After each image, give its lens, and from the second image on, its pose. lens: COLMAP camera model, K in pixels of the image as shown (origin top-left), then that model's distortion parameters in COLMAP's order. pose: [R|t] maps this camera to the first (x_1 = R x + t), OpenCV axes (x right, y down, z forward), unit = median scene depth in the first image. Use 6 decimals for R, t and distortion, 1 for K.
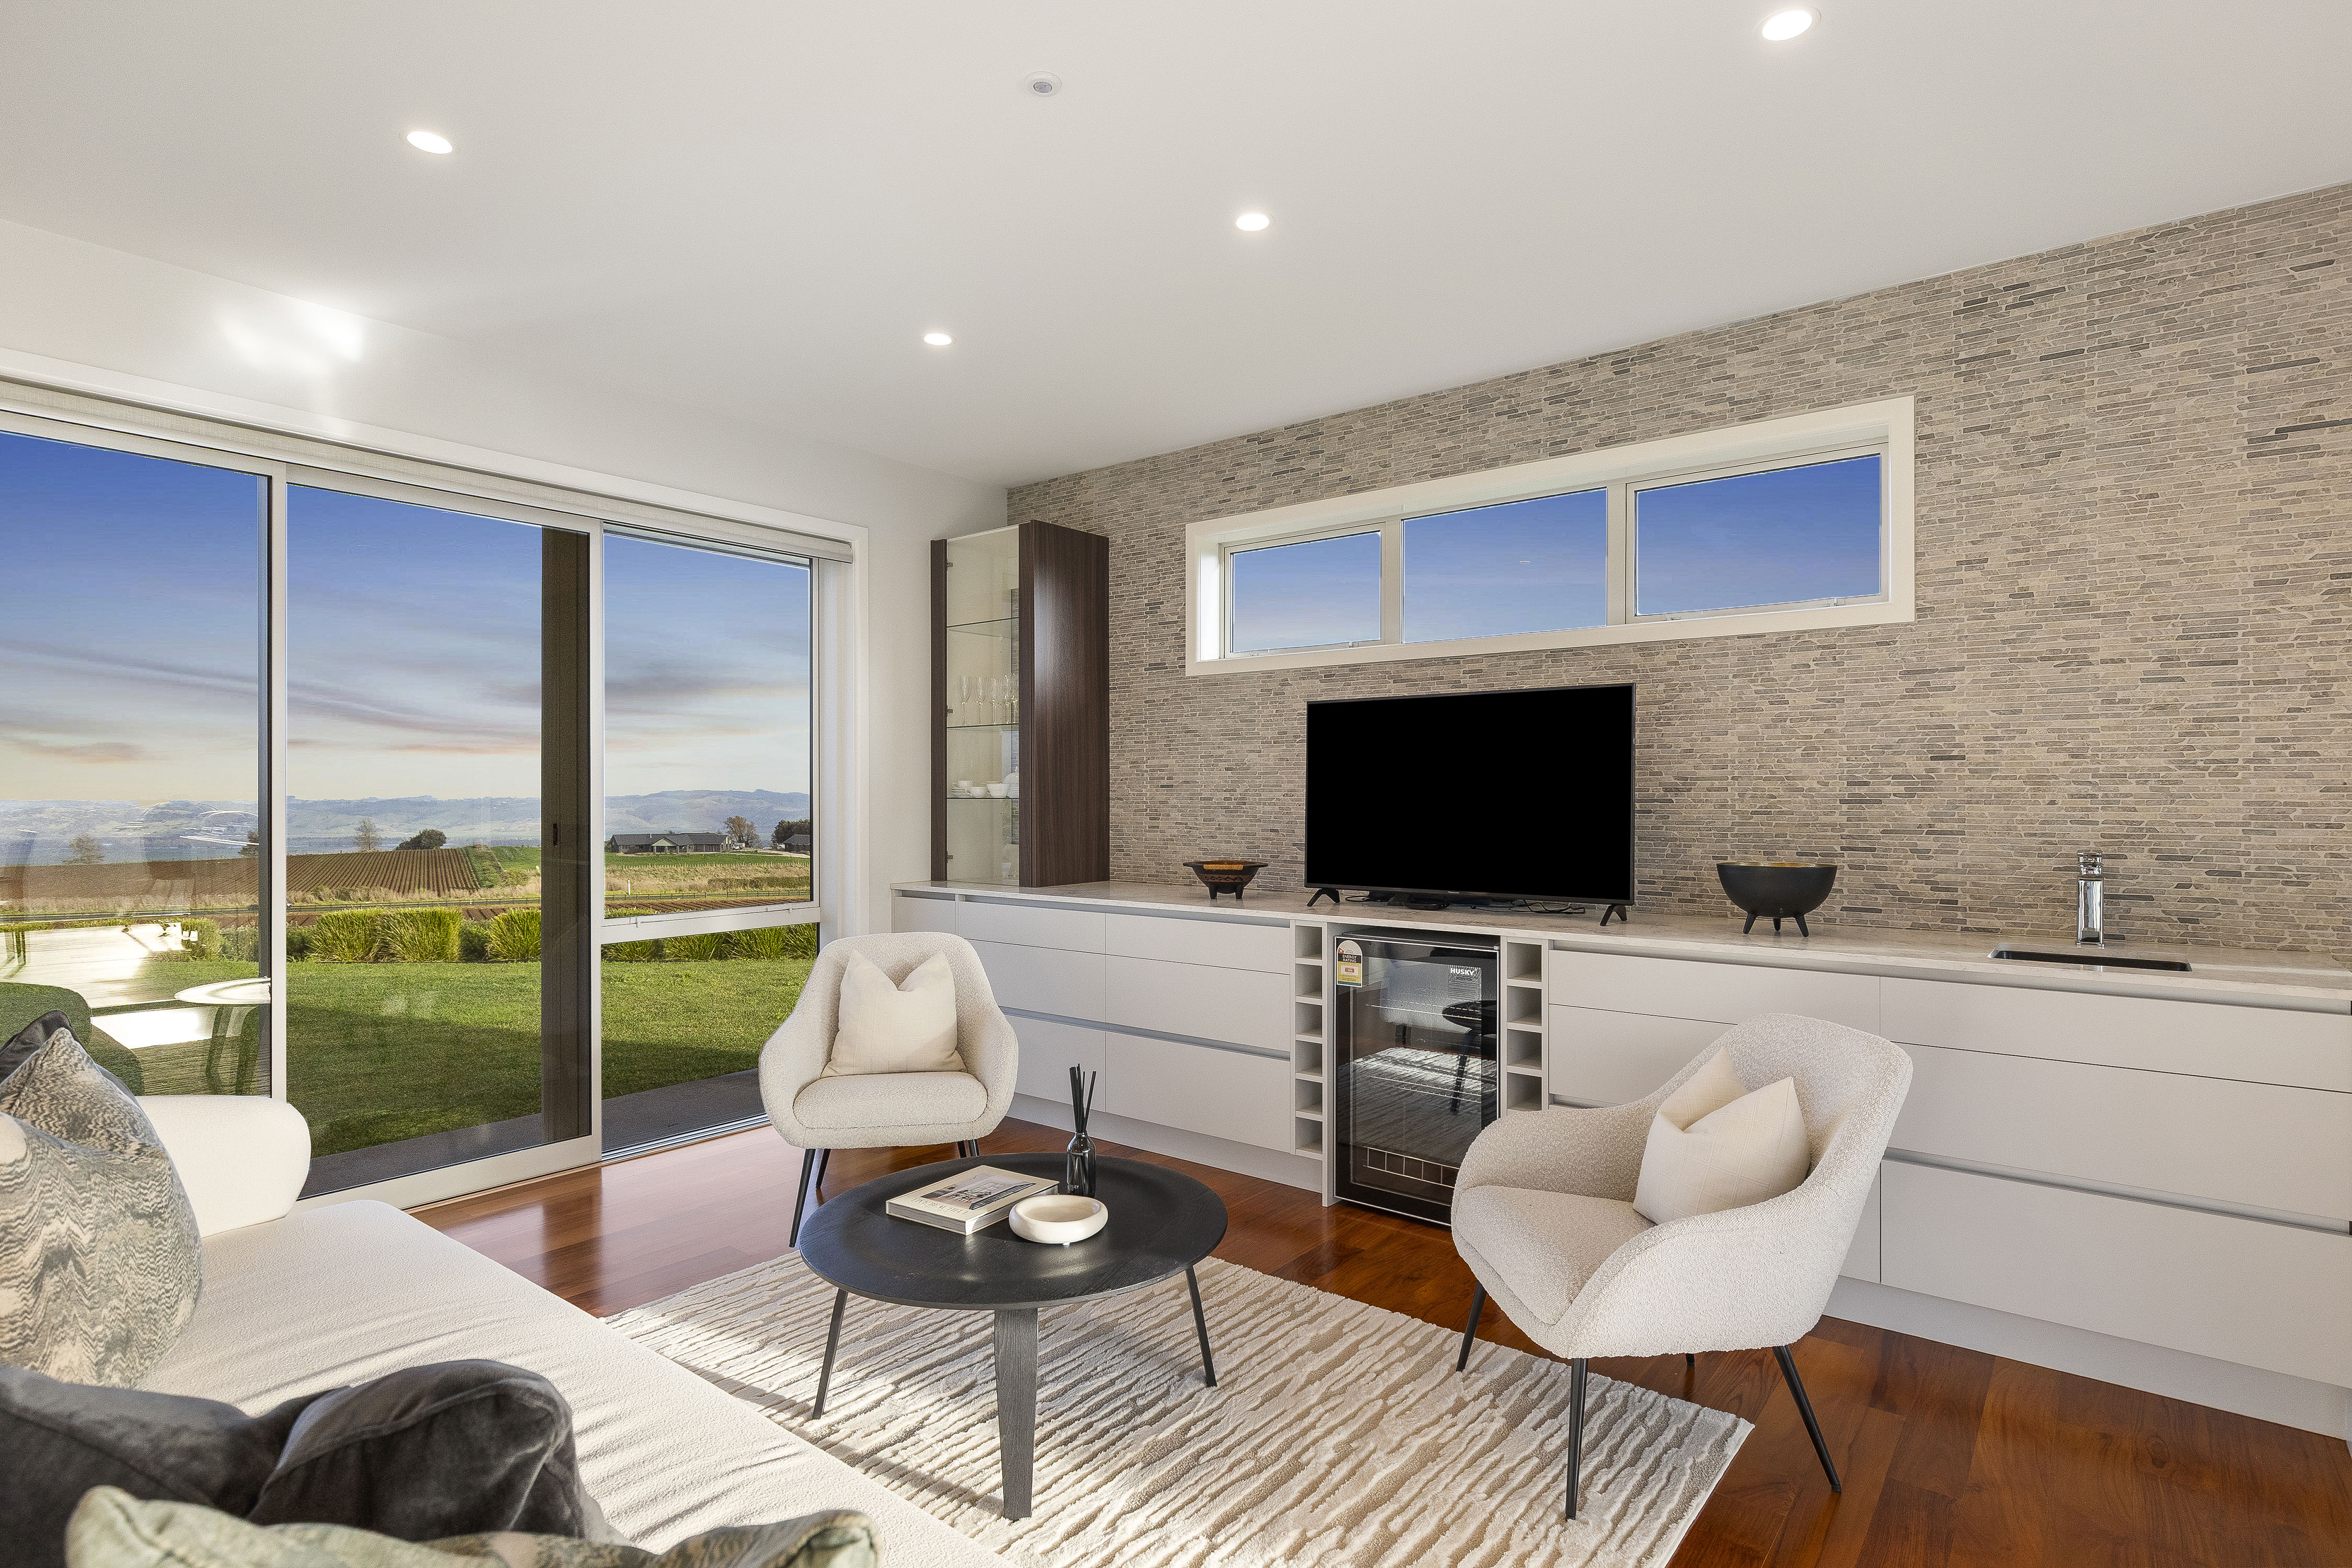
lens RADIAL K [[1208.2, 0, 1172.1], [0, 1208.2, 791.7], [0, 0, 1]] dist [-0.011812, 0.003151]
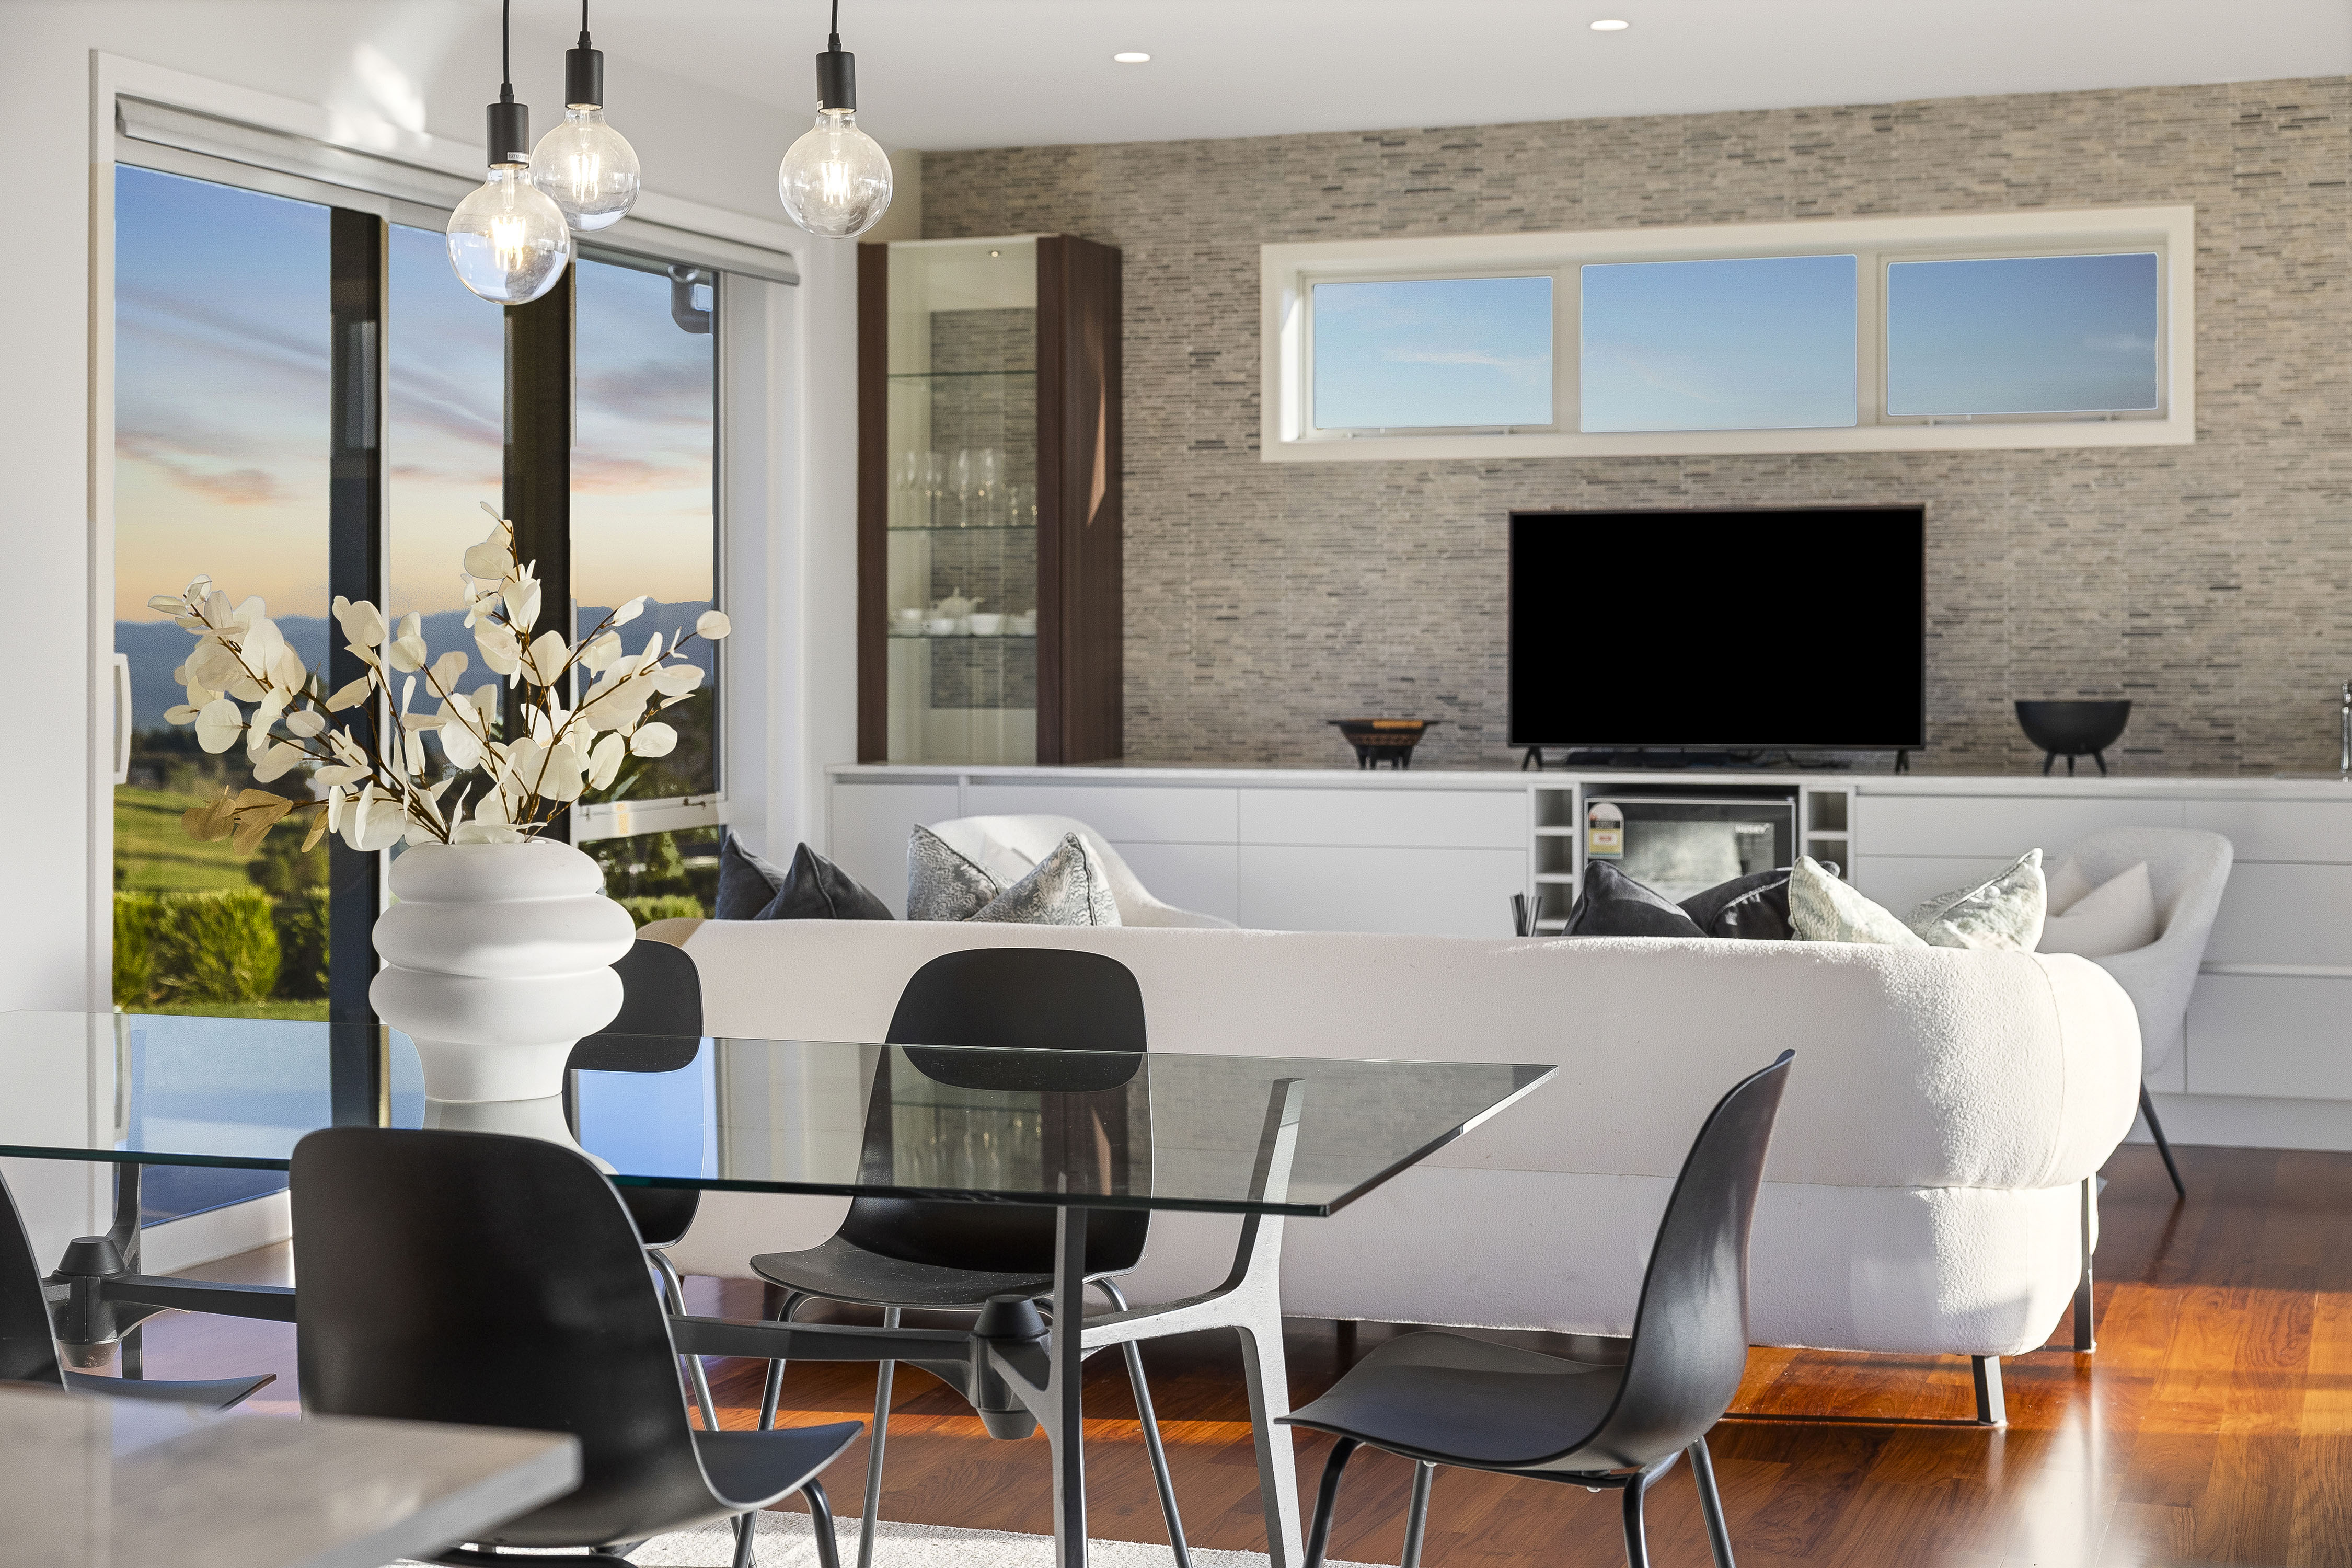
lens RADIAL K [[3461.9, 0, 1216.5], [0, 3461.9, 616.2], [0, 0, 1]] dist [0.036108, 0.000000]
pose [[0.941714, -0.000654, 0.336413, -0.931919], [0.002417, 0.999985, -0.004821, 0.004925], [-0.336405, 0.005353, 0.941702, -1.192805]]
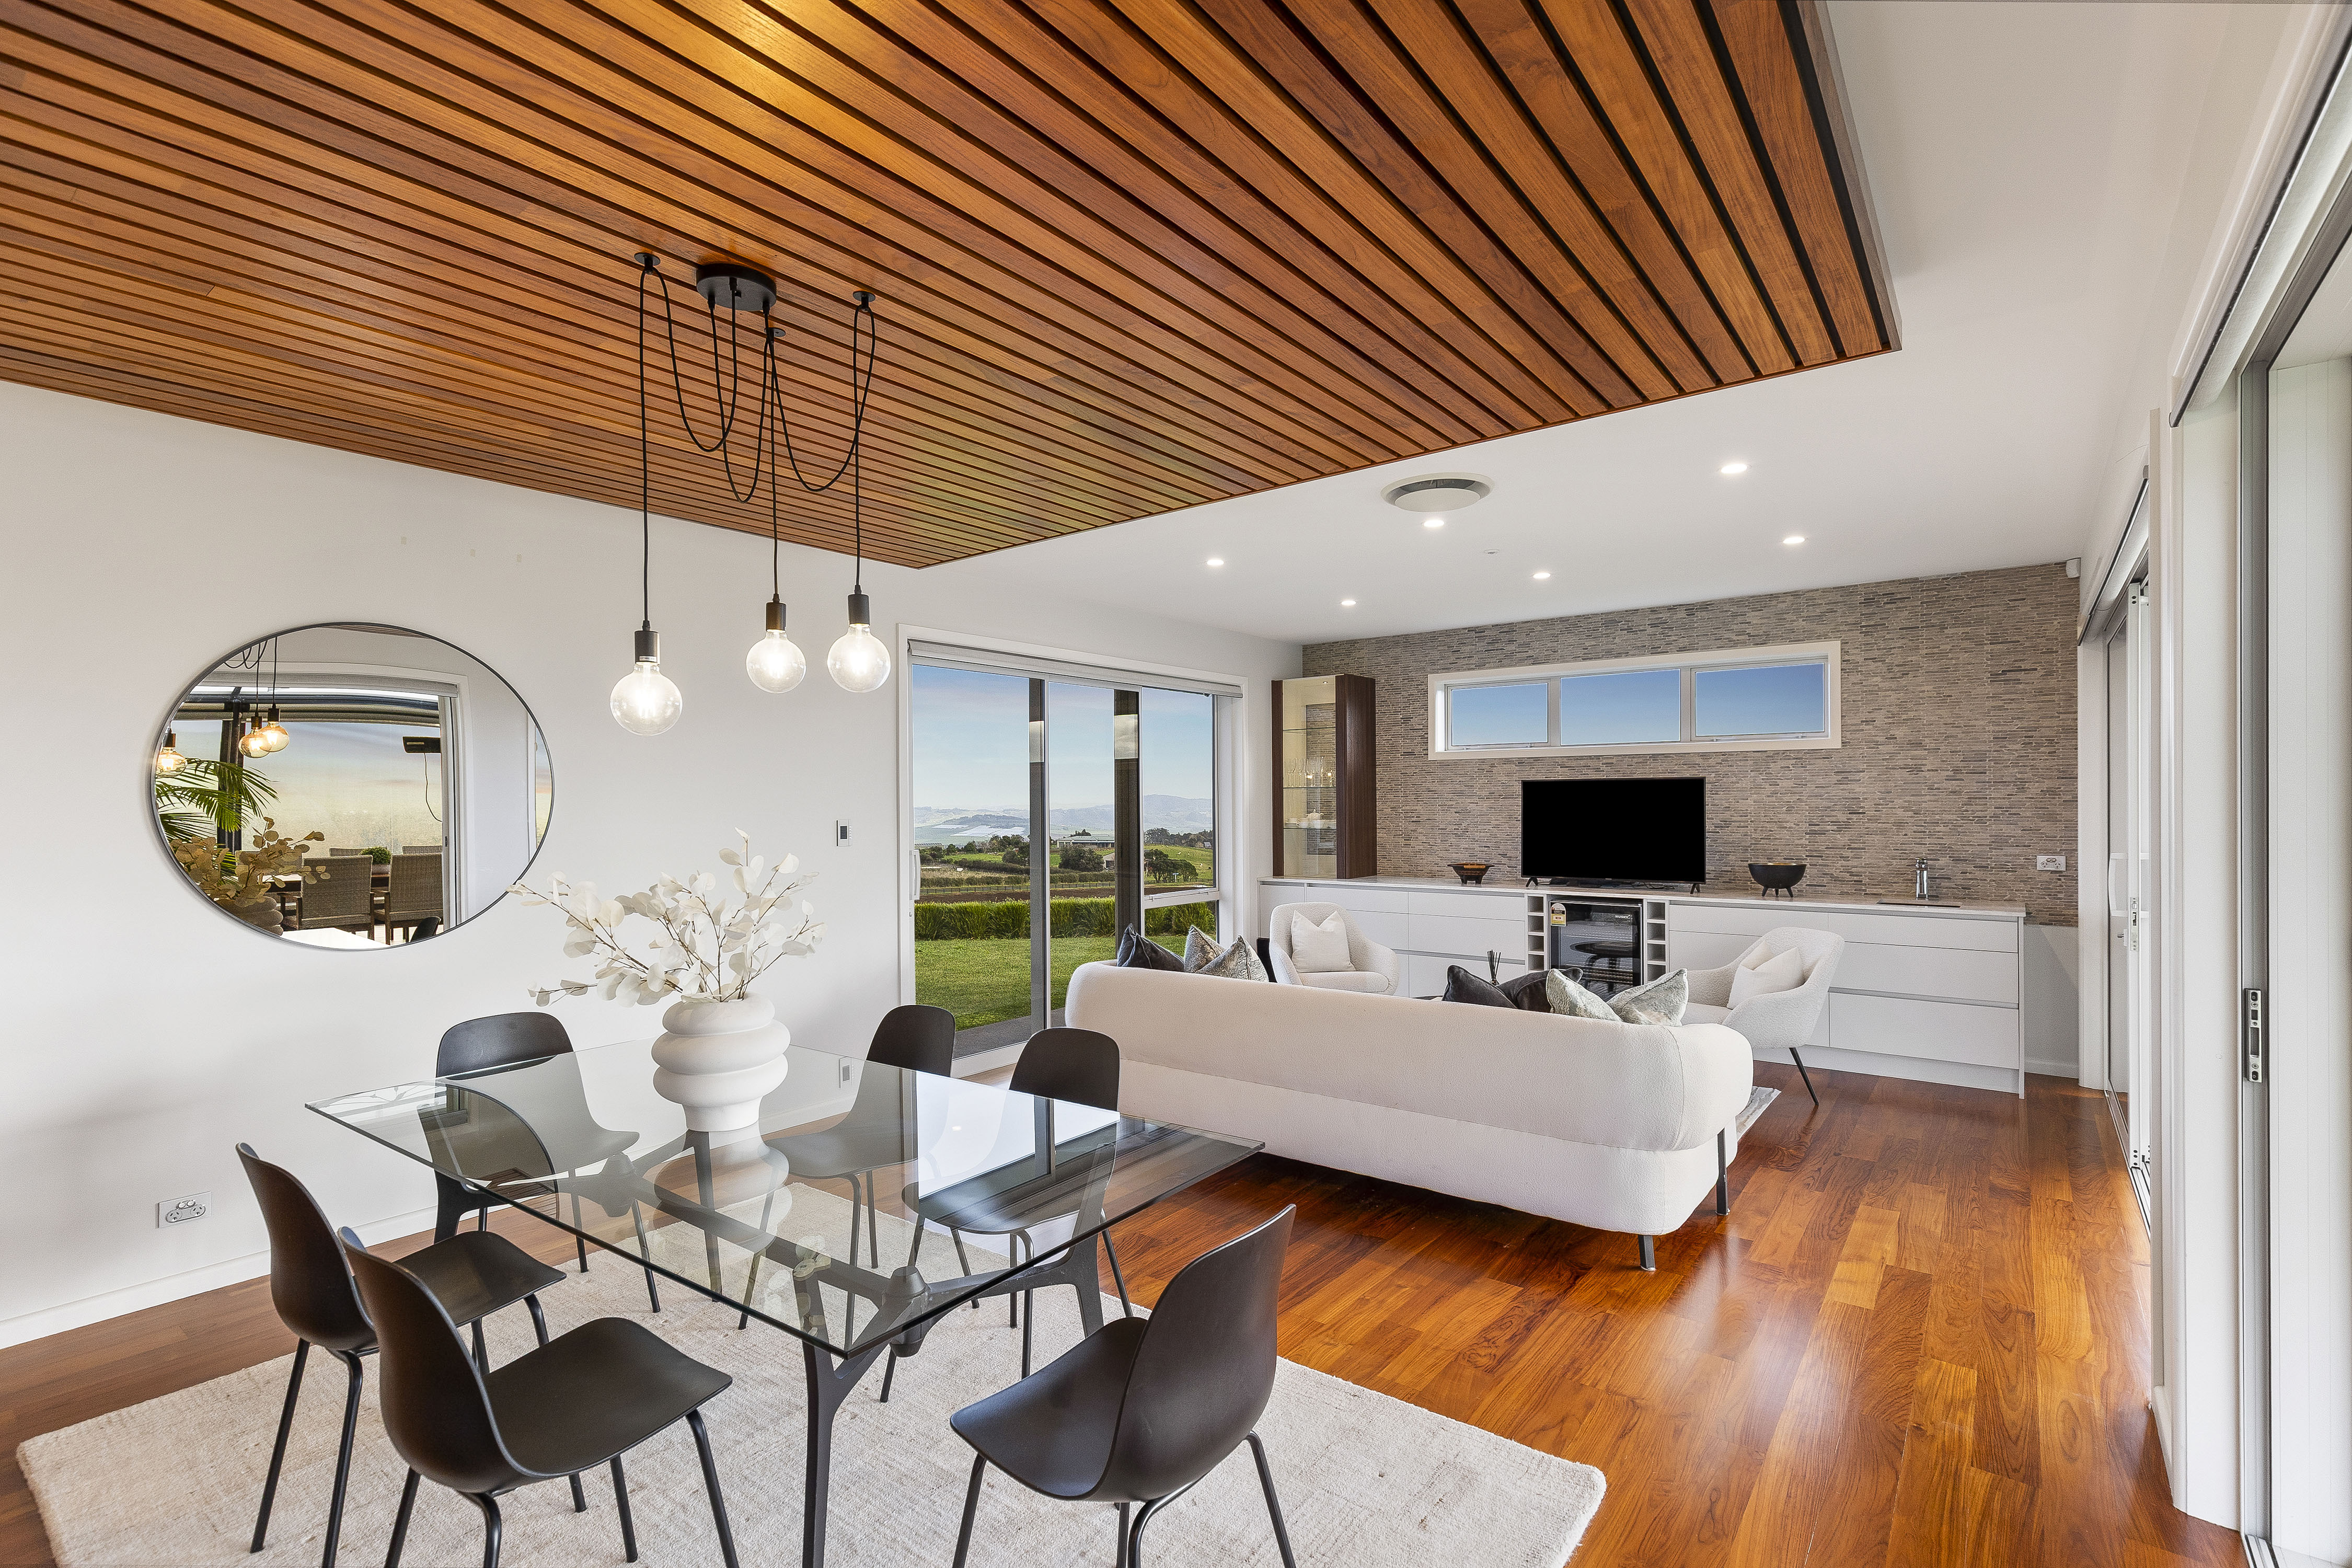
lens RADIAL K [[1083.0, 0, 1165.9], [0, 1083.0, 798.2], [0, 0, 1]] dist [-0.001609, -0.000579]
pose [[0.999971, -0.005127, 0.005555, -0.520885], [0.005144, 0.999982, -0.003036, -0.049246], [-0.005539, 0.003065, 0.999980, -0.803324]]
